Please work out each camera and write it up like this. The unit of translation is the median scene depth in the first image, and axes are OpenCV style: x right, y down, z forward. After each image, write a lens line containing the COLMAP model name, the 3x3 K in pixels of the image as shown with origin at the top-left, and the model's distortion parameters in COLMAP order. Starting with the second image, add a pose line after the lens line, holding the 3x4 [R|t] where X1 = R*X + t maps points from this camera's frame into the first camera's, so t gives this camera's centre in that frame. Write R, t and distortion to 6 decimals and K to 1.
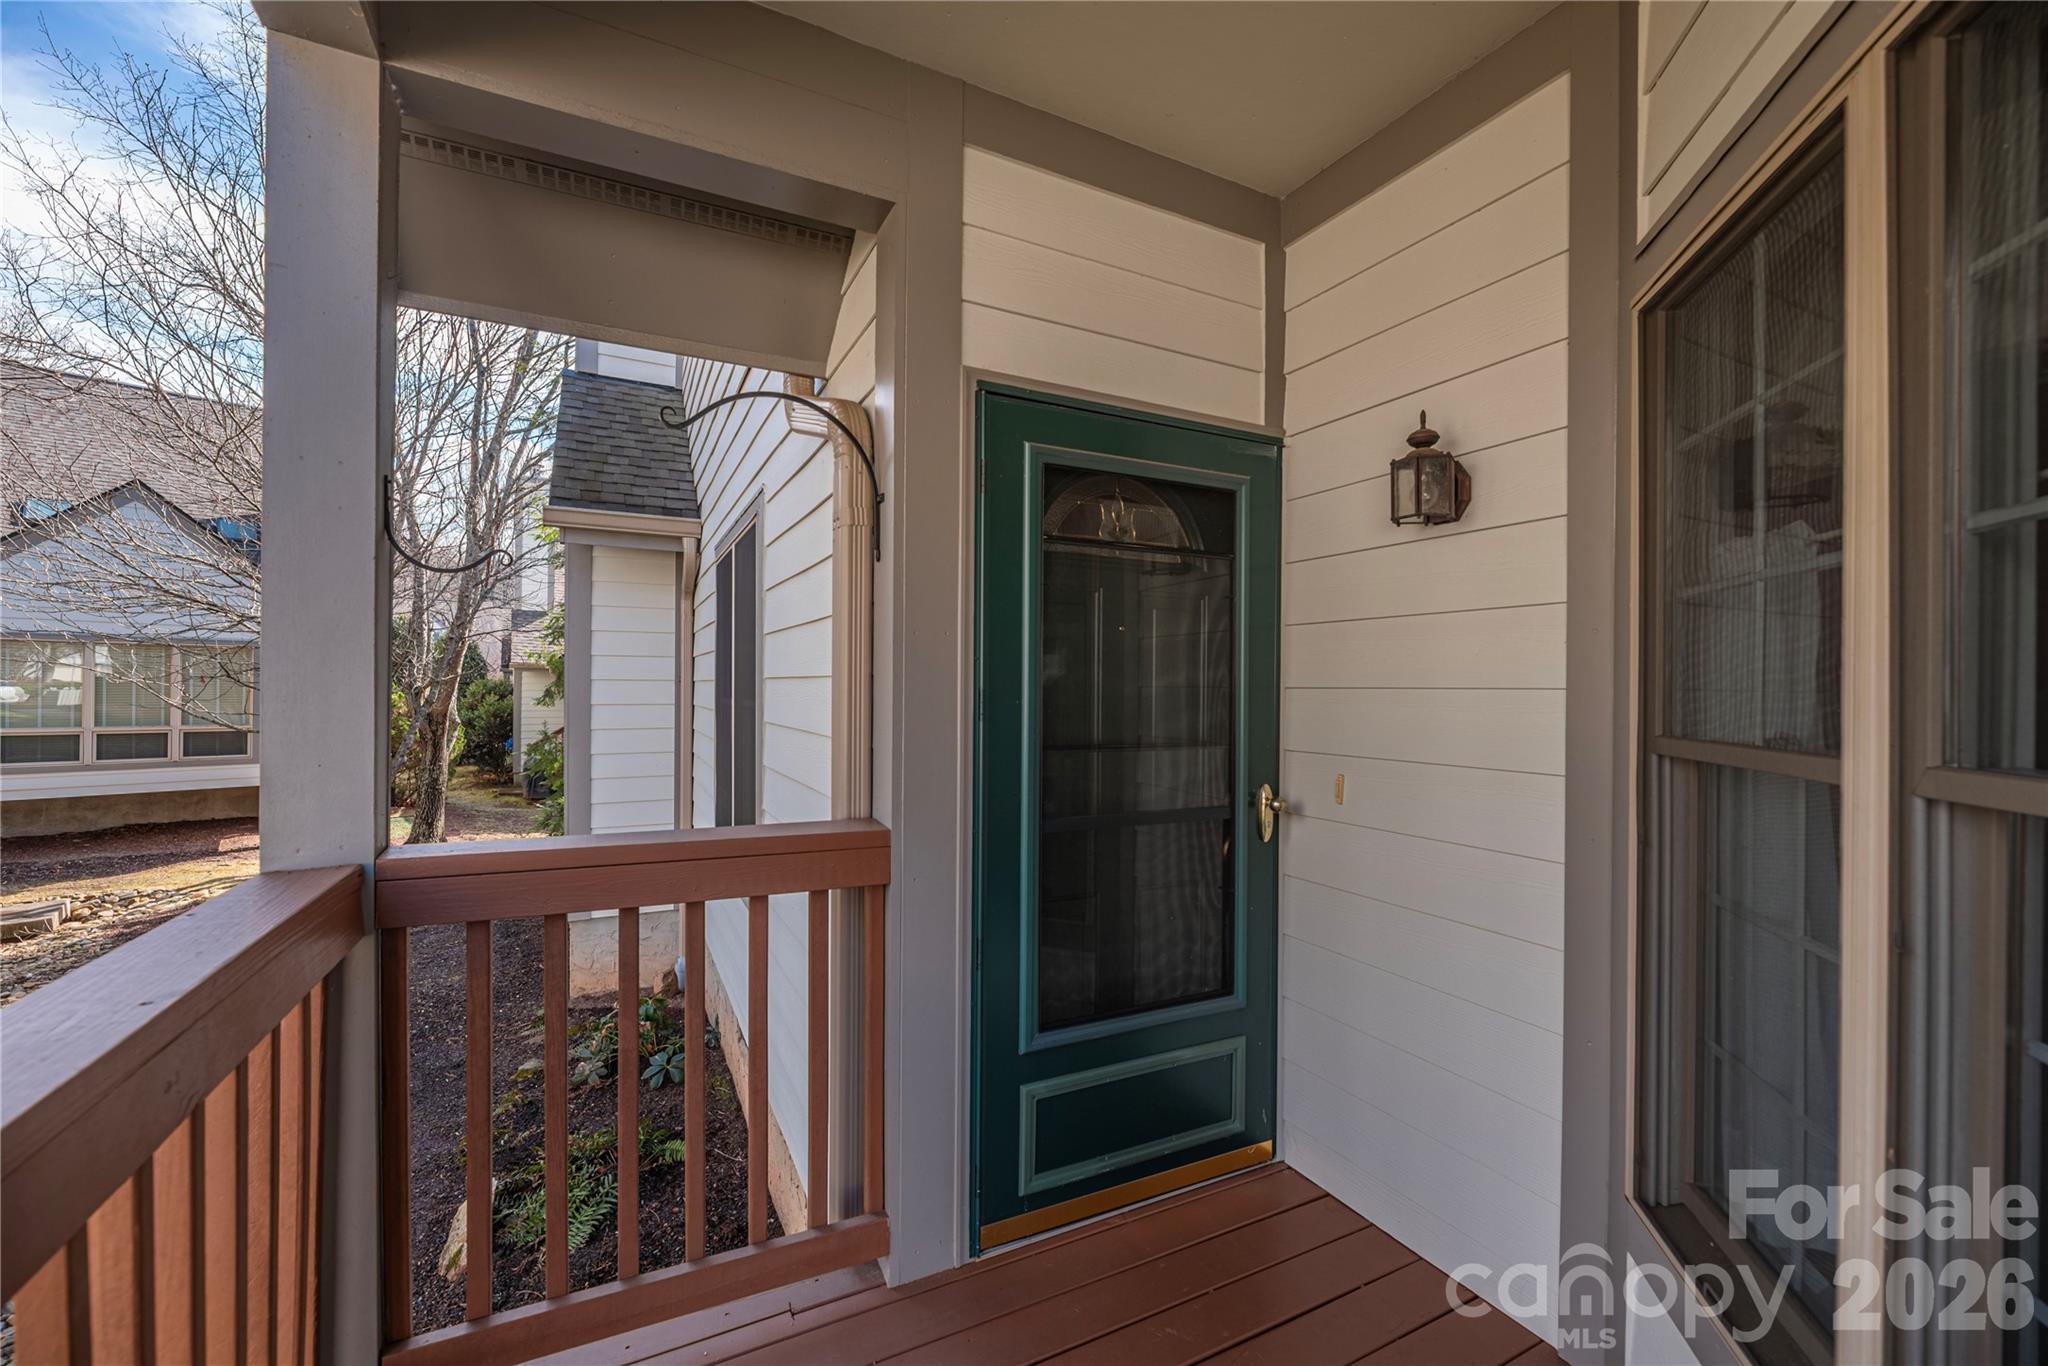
lens RADIAL K [[836.3, 0, 1029.9], [0, 836.3, 687.3], [0, 0, 1]] dist [-0.001294, -0.000081]
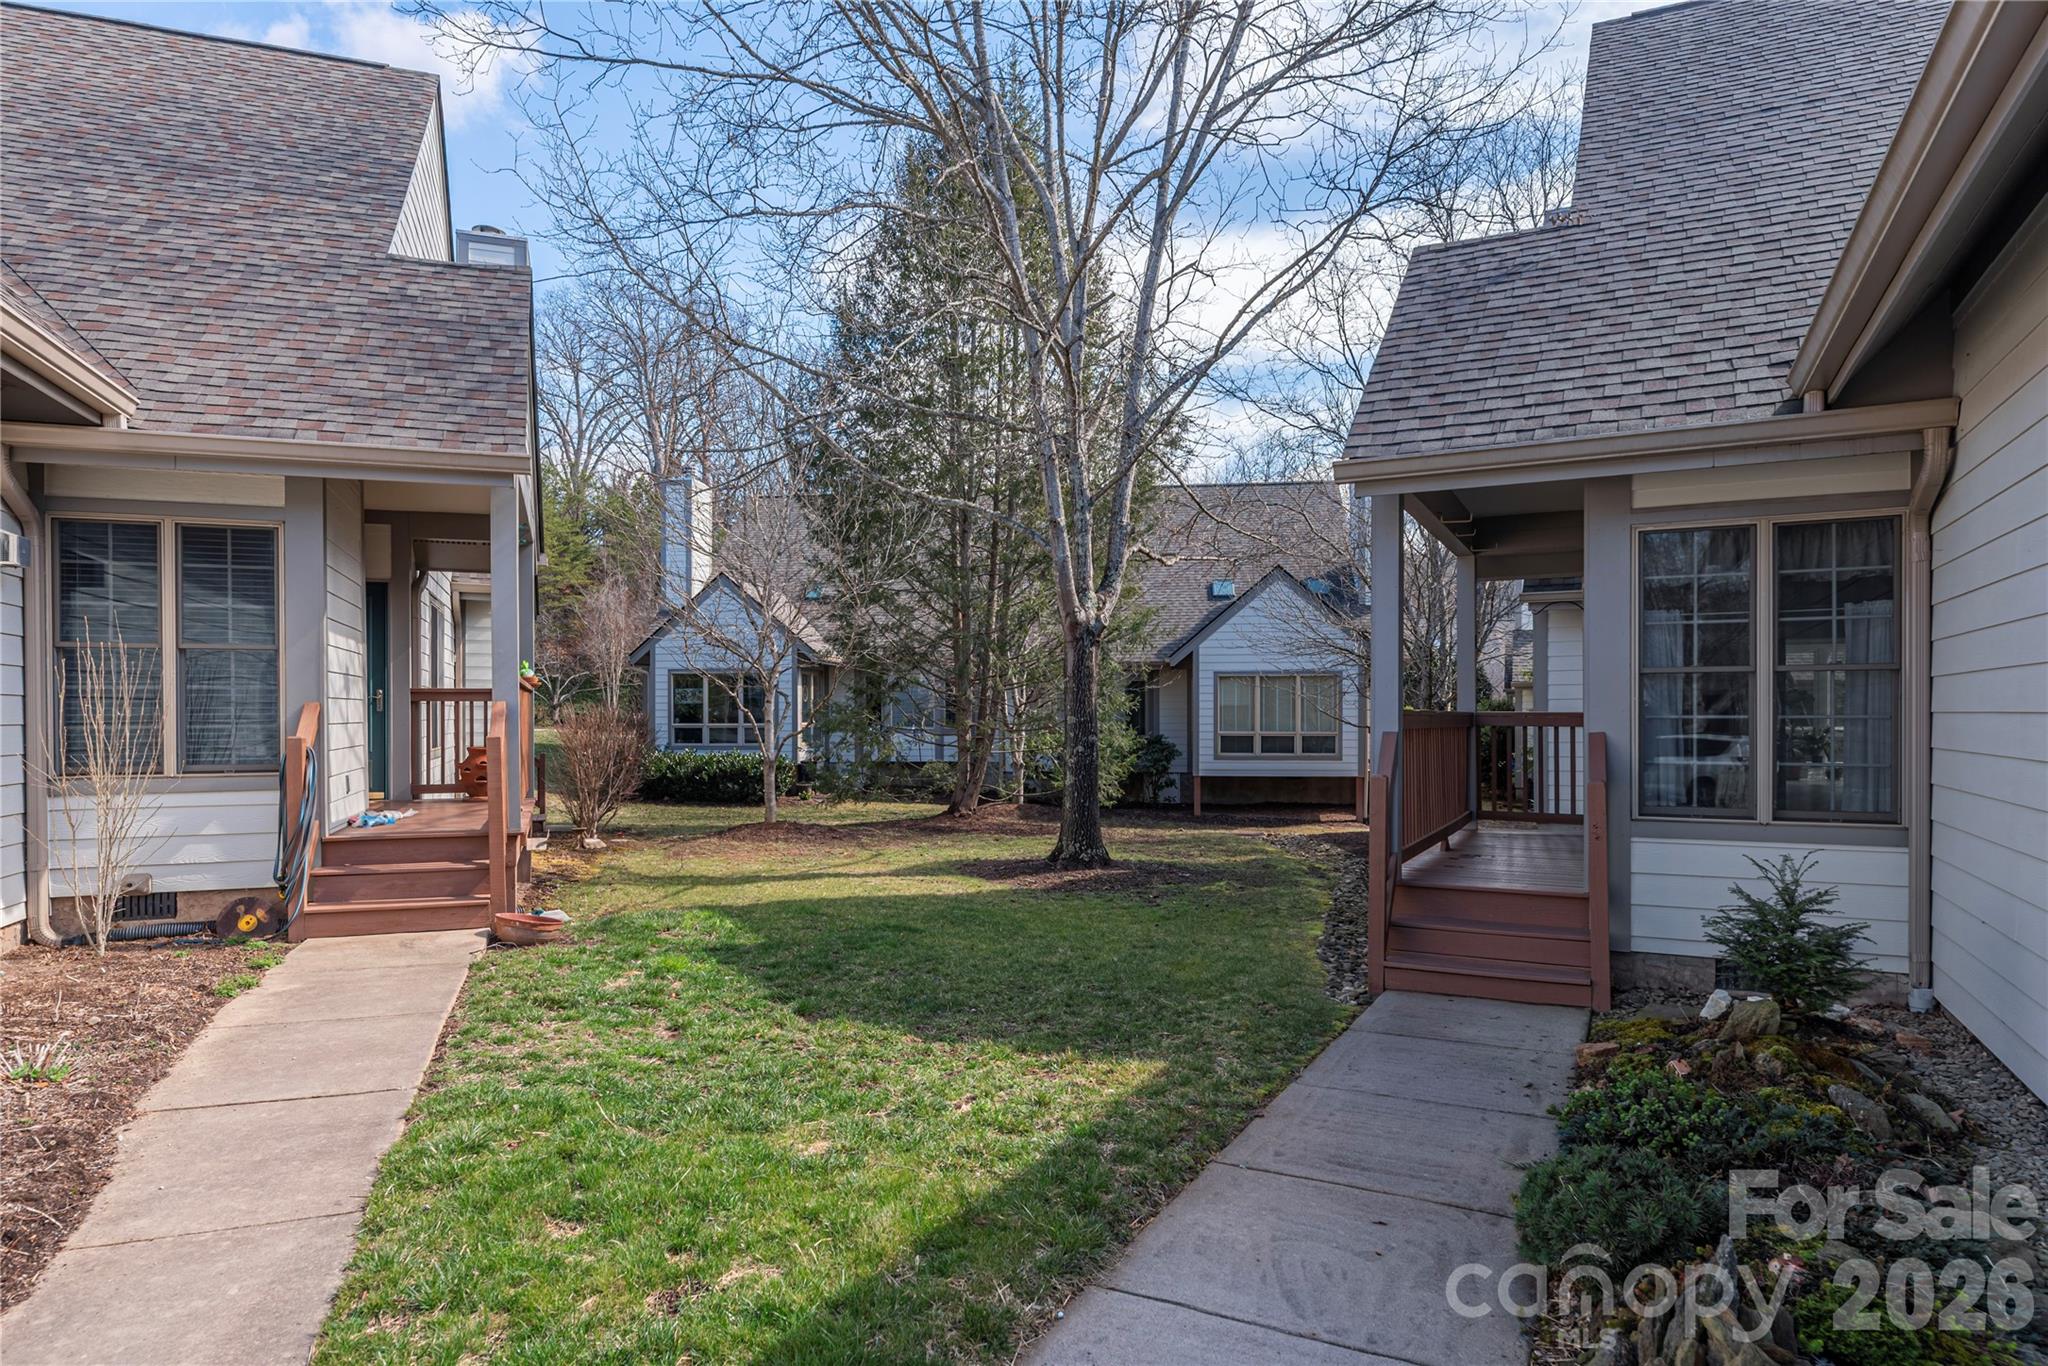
lens RADIAL K [[1181.8, 0, 1031.2], [0, 1181.8, 723.0], [0, 0, 1]] dist [-0.004916, -0.000076]
pose [[0.584901, 0.000261, -0.811105, 0.356802], [0.003102, 0.999992, 0.002559, 0.024503], [0.811099, -0.004012, 0.584895, -0.559789]]
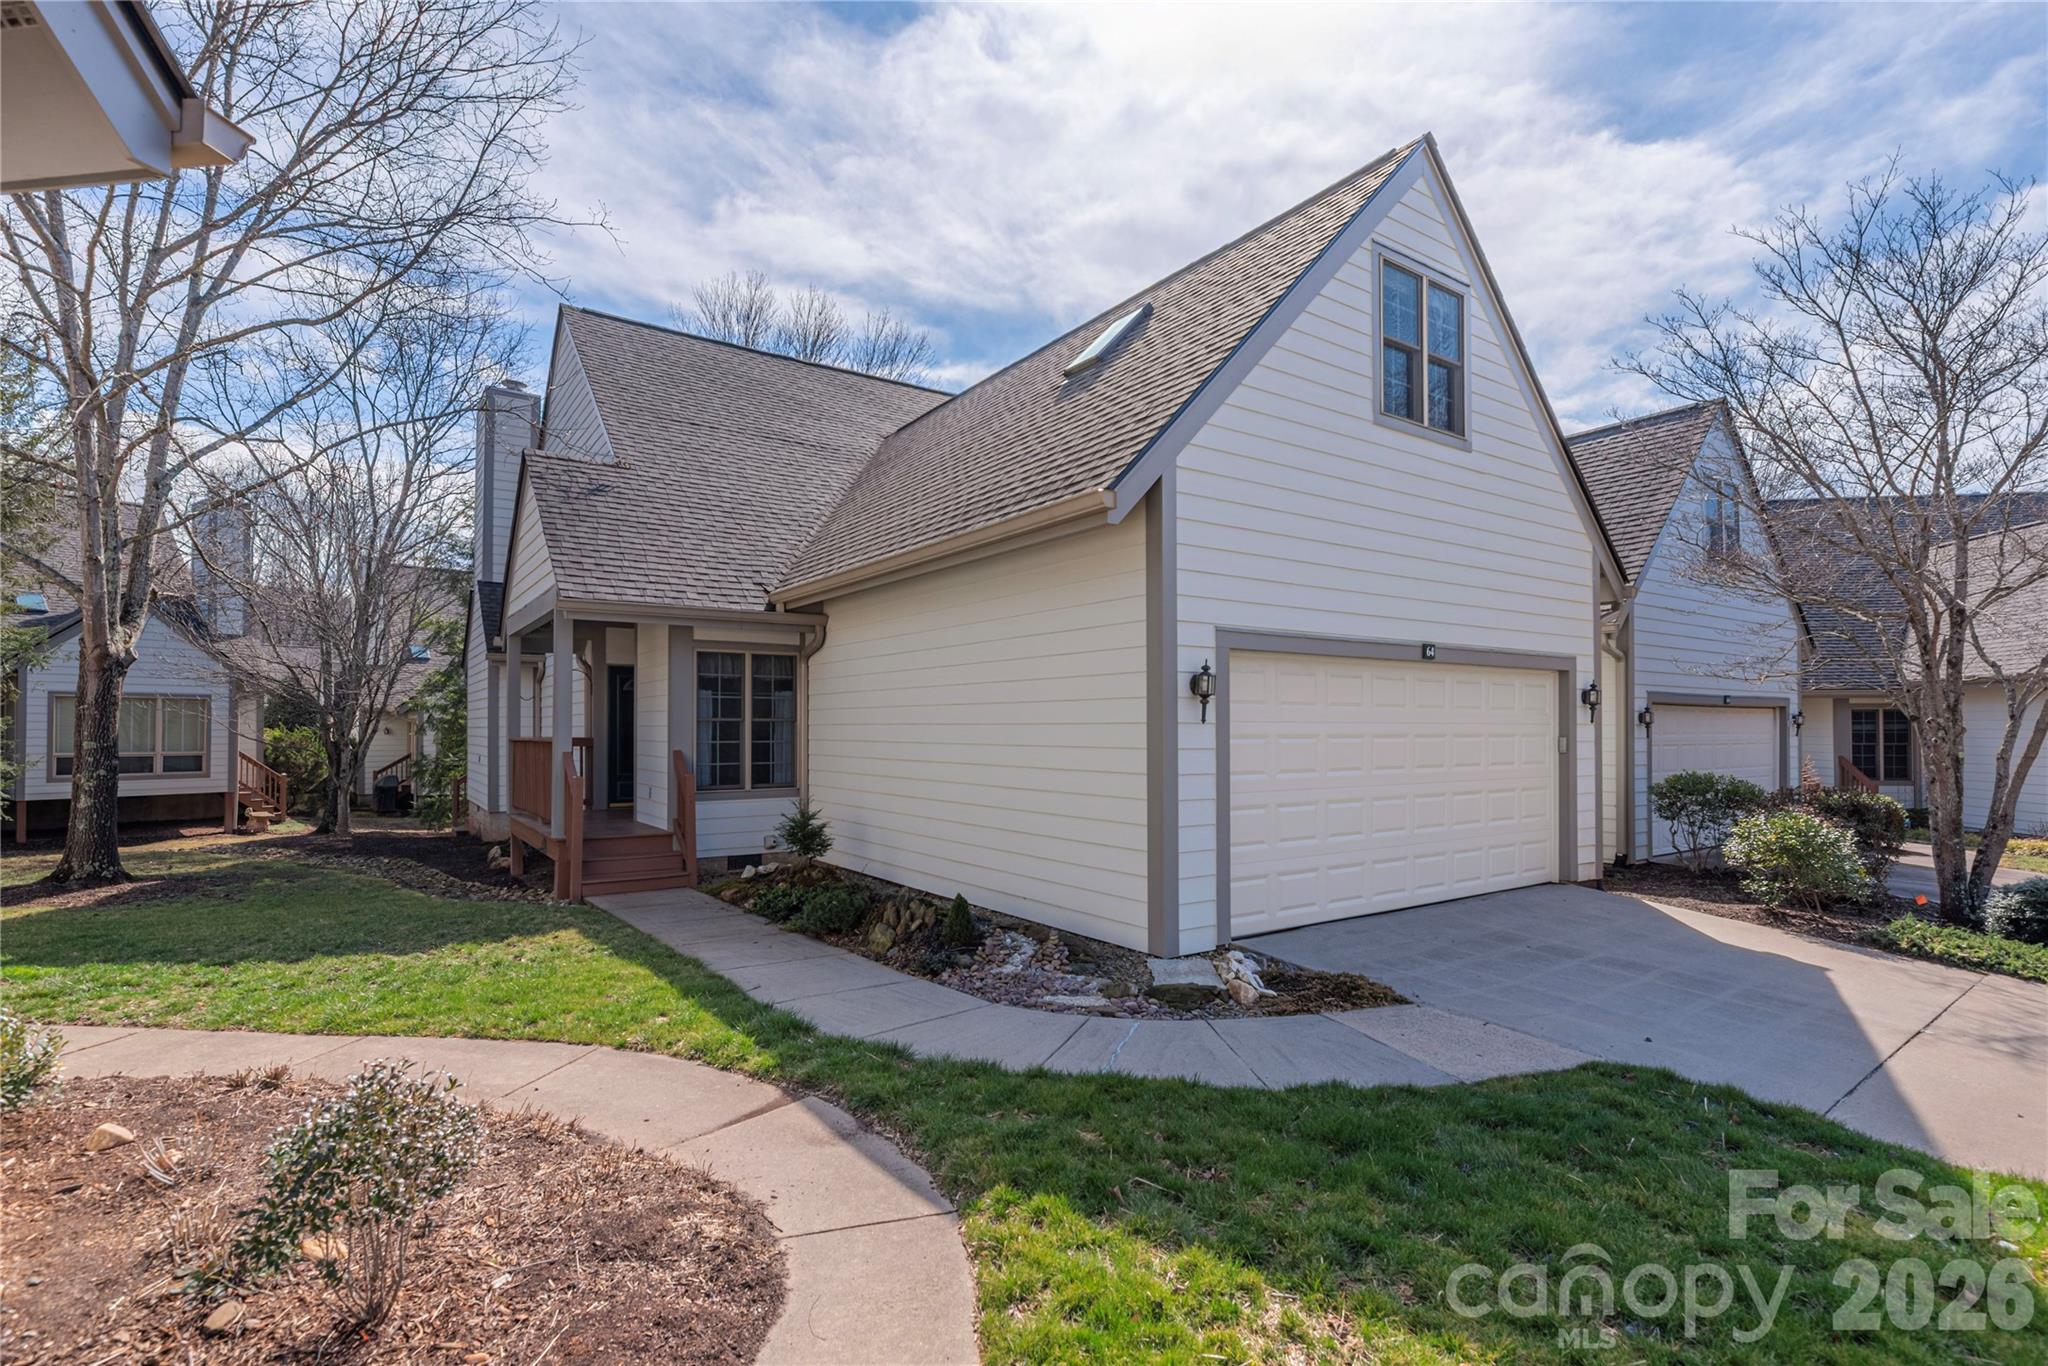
lens RADIAL K [[960.2, 0, 1009.8], [0, 960.2, 716.6], [0, 0, 1]] dist [0.000455, -0.000733]
pose [[0.991771, -0.003082, 0.127990, 0.268687], [0.004957, 0.999885, -0.014334, 0.015538], [-0.127931, 0.014850, 0.991672, -0.895468]]
